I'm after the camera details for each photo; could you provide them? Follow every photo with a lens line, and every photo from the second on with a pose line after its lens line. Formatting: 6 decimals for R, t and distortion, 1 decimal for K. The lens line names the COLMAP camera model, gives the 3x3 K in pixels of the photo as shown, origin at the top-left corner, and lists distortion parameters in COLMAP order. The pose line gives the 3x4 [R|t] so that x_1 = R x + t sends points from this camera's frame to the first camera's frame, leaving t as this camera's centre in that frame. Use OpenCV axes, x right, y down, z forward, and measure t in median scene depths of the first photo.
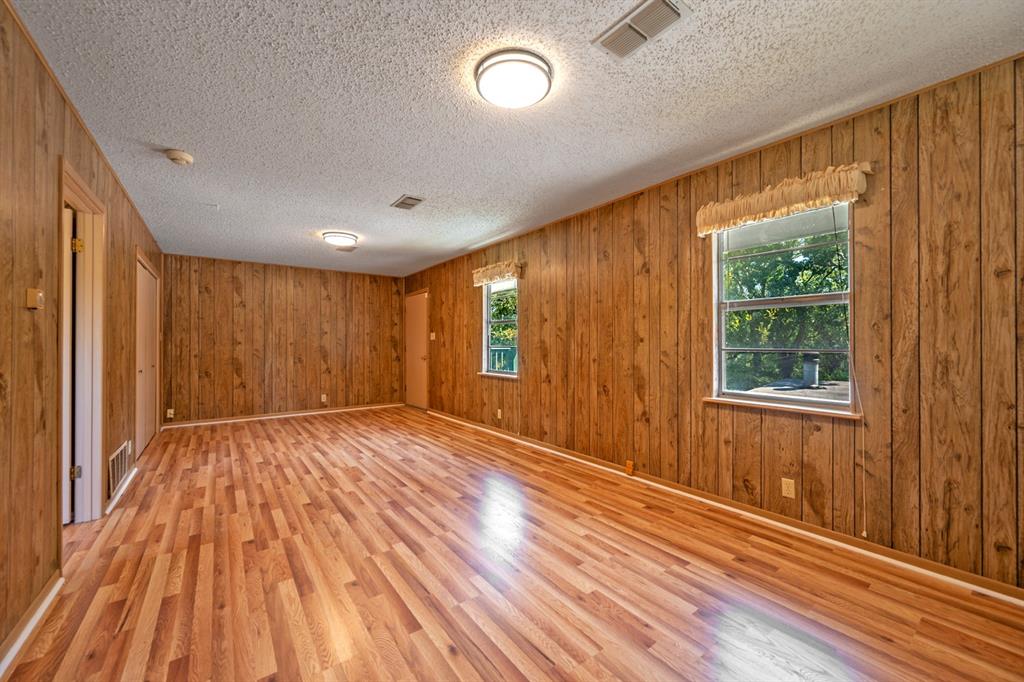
lens RADIAL K [[409.8, 0, 511.8], [0, 409.8, 344.7], [0, 0, 1]] dist [0.000776, 0.000117]
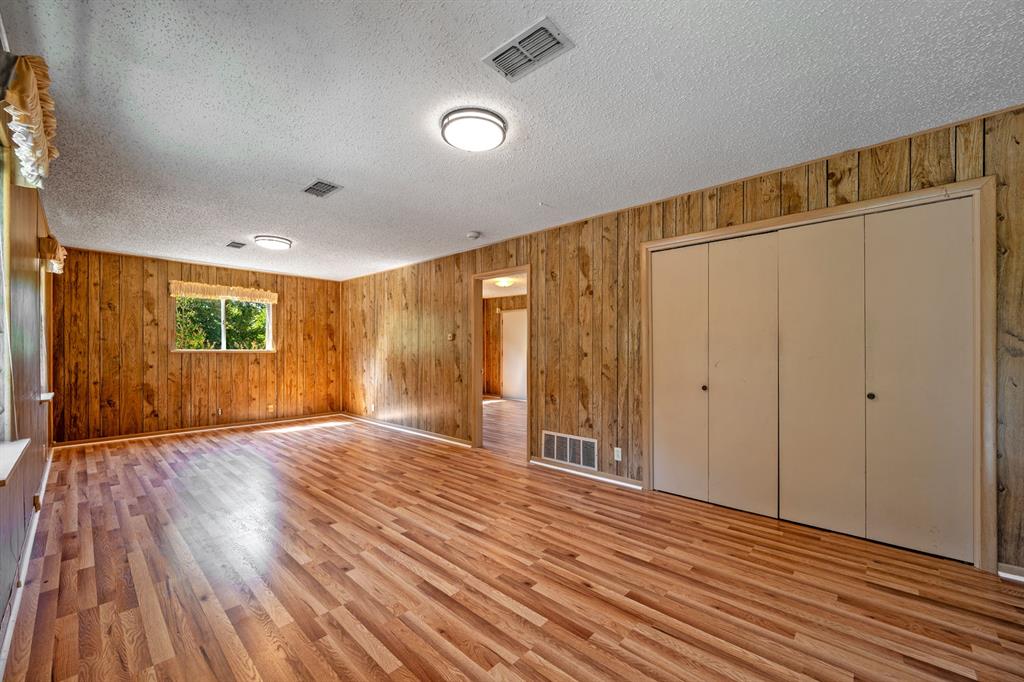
lens RADIAL K [[409.8, 0, 512.2], [0, 409.8, 348.7], [0, 0, 1]] dist [0.000776, 0.000117]
pose [[-0.981950, 0.002966, -0.189115, -0.592179], [0.003440, 0.999992, -0.002181, -0.008175], [0.189107, -0.002792, -0.981953, 2.350561]]
